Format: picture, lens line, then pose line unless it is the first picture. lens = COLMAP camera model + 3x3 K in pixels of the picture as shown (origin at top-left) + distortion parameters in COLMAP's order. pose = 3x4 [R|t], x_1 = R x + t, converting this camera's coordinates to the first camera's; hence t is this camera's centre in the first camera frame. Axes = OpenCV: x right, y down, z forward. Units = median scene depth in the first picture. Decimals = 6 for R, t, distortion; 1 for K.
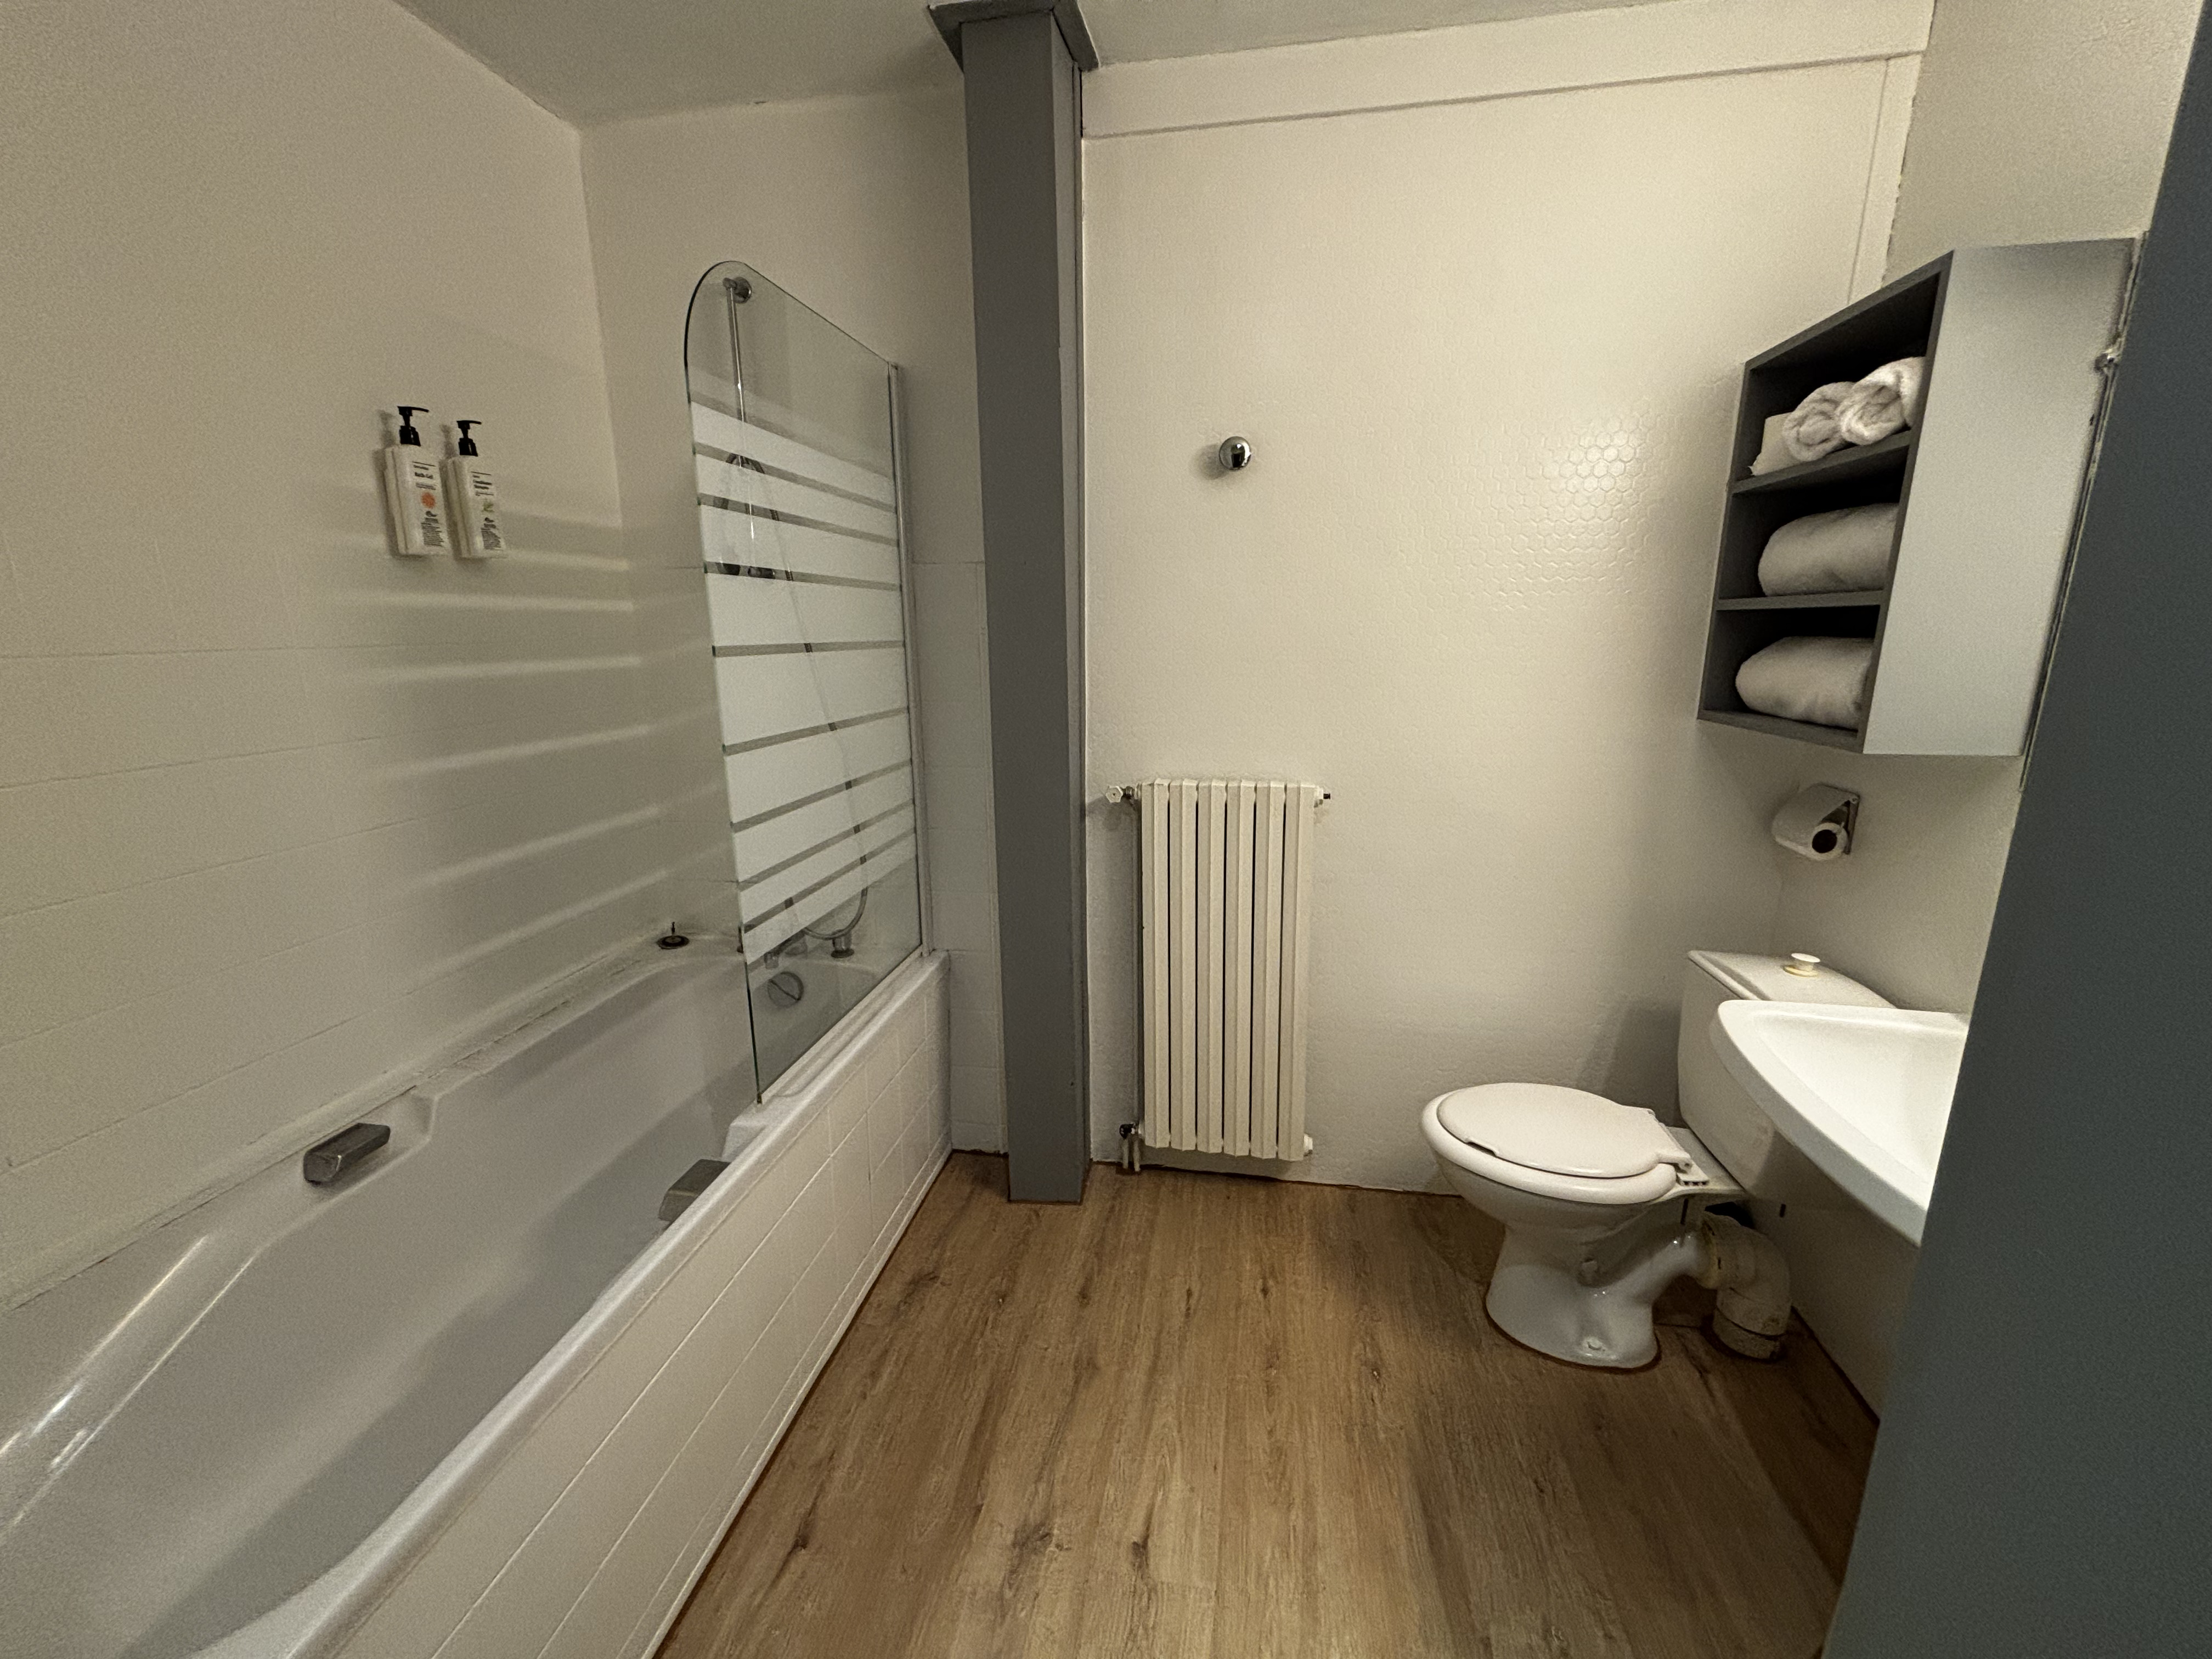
lens RADIAL K [[887.7, 0, 1103.6], [0, 887.7, 825.3], [0, 0, 1]] dist [0.001367, 0.000043]
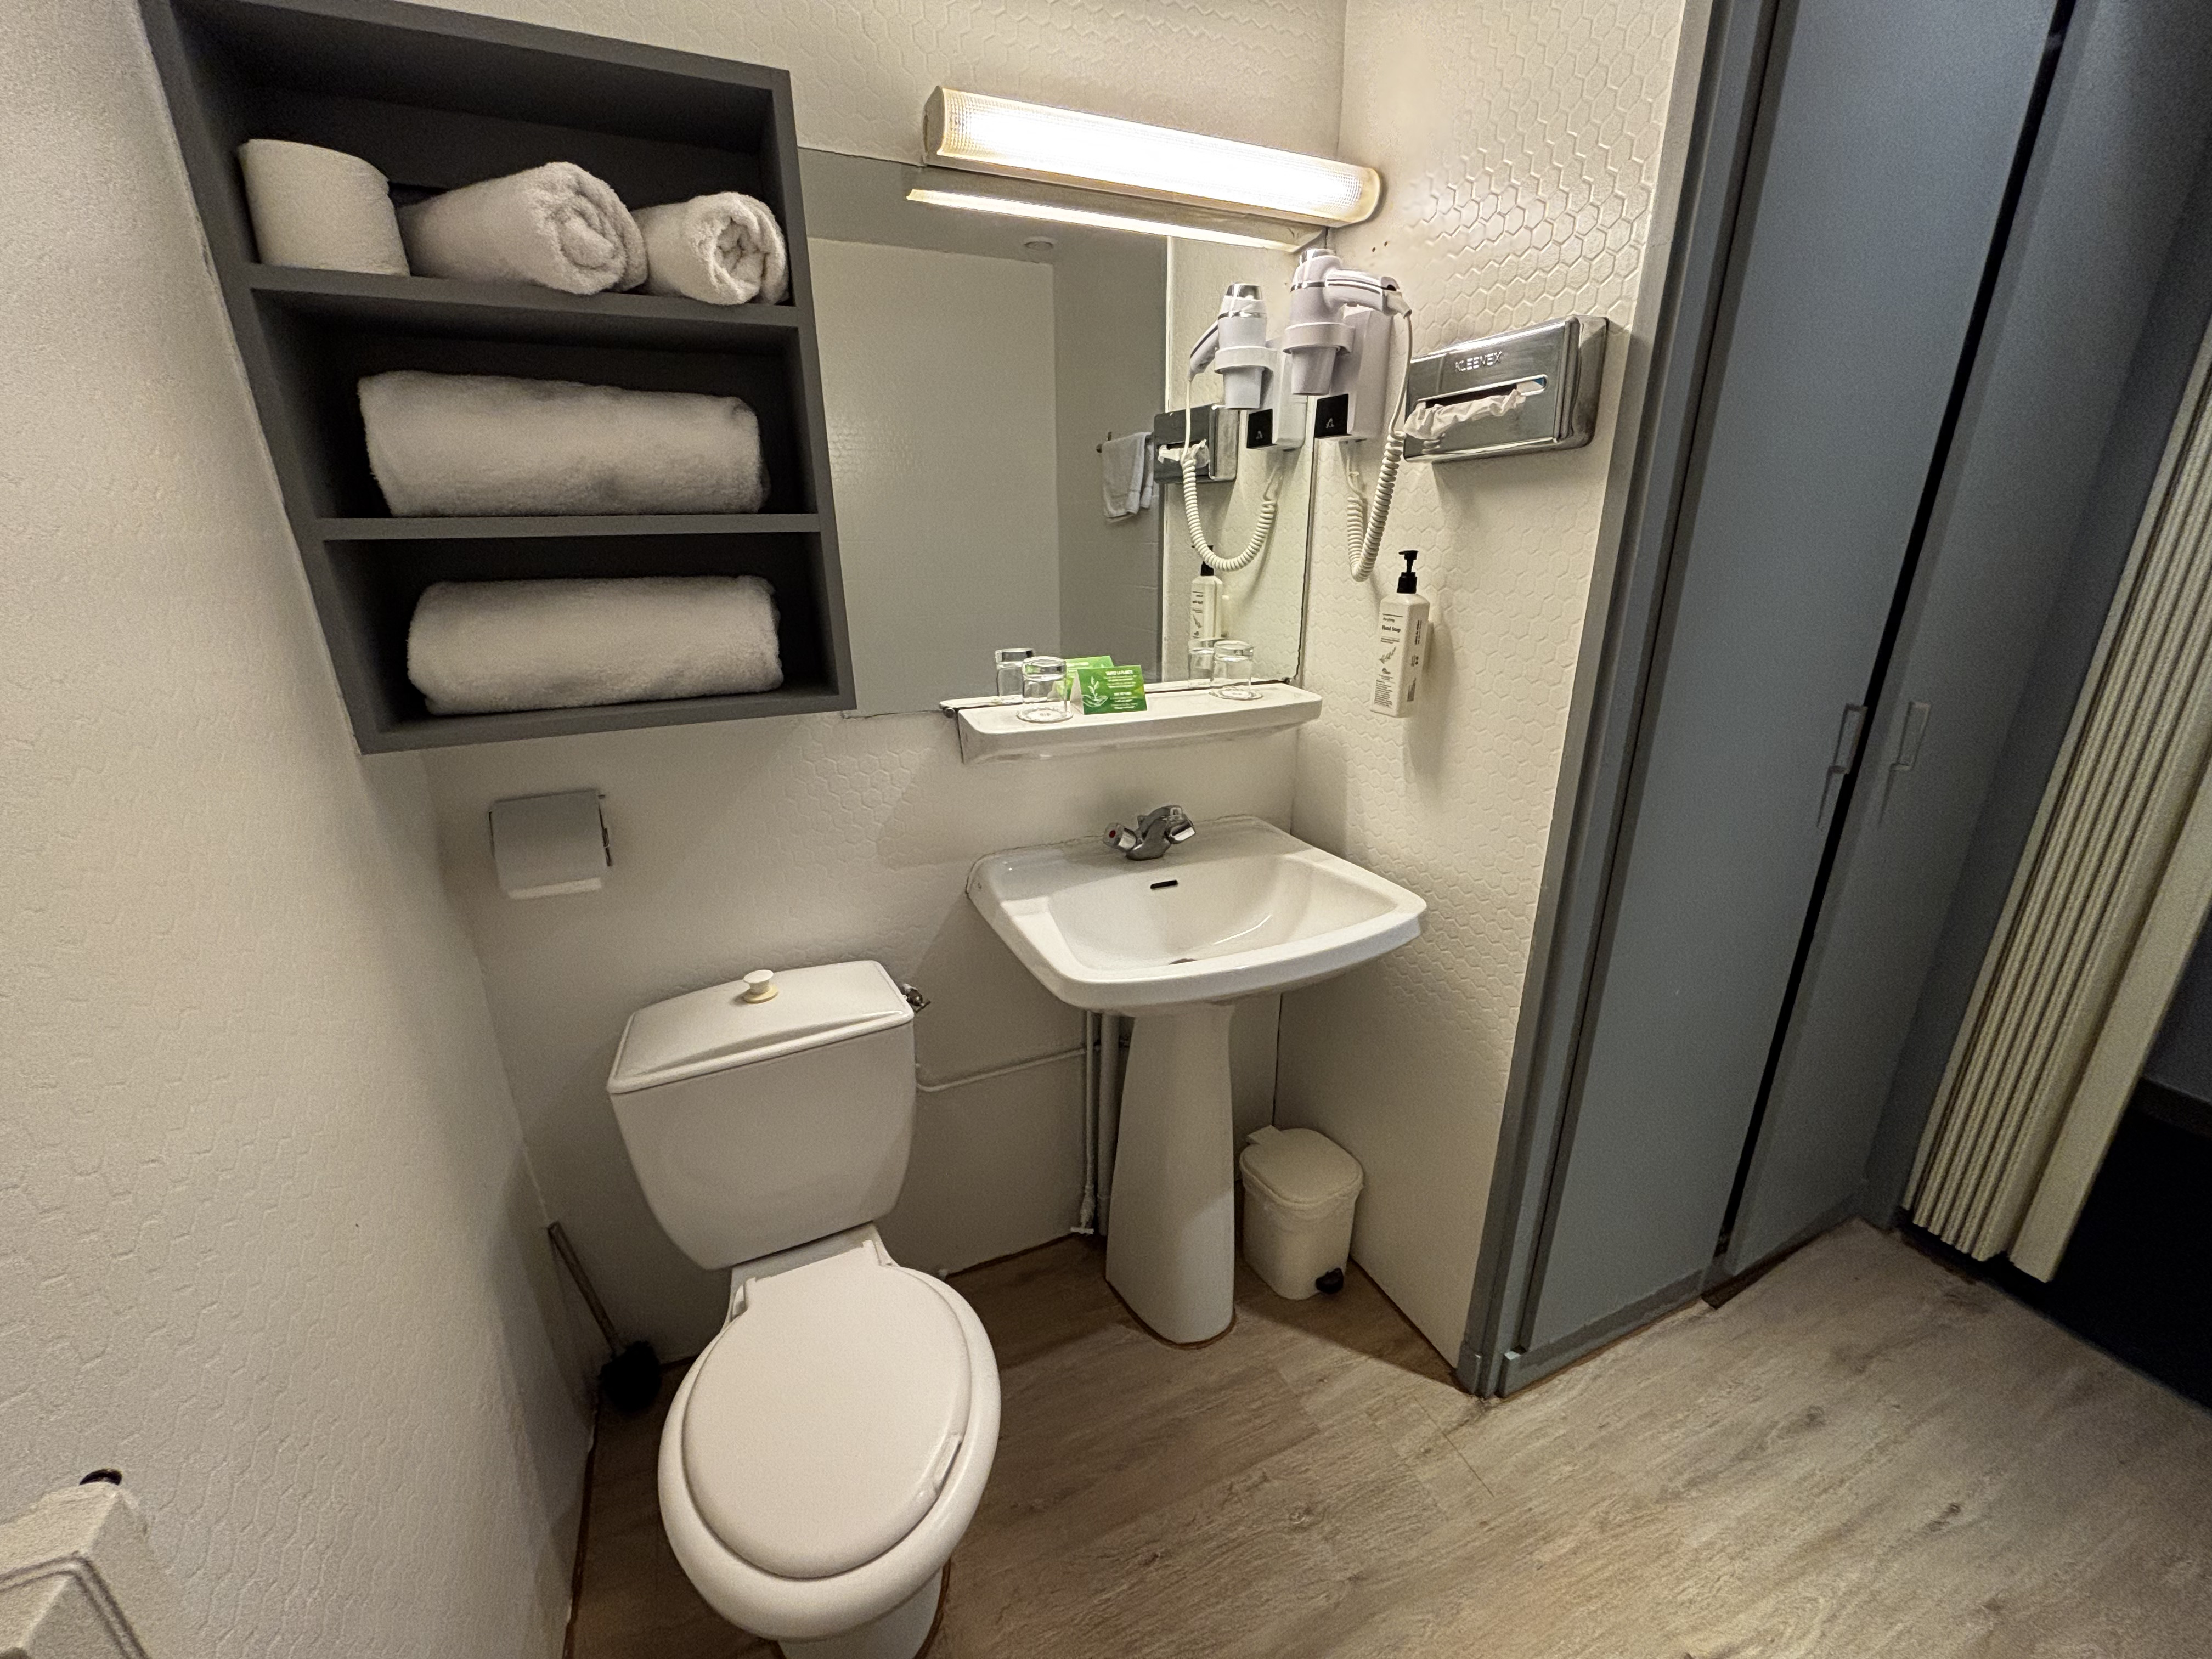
lens RADIAL K [[887.7, 0, 1102.7], [0, 887.7, 837.2], [0, 0, 1]] dist [0.001367, 0.000043]
pose [[-0.551838, -0.256558, 0.793507, 0.002553], [0.201530, 0.882276, 0.425411, -0.254023], [-0.809235, 0.394673, -0.435169, 1.081303]]
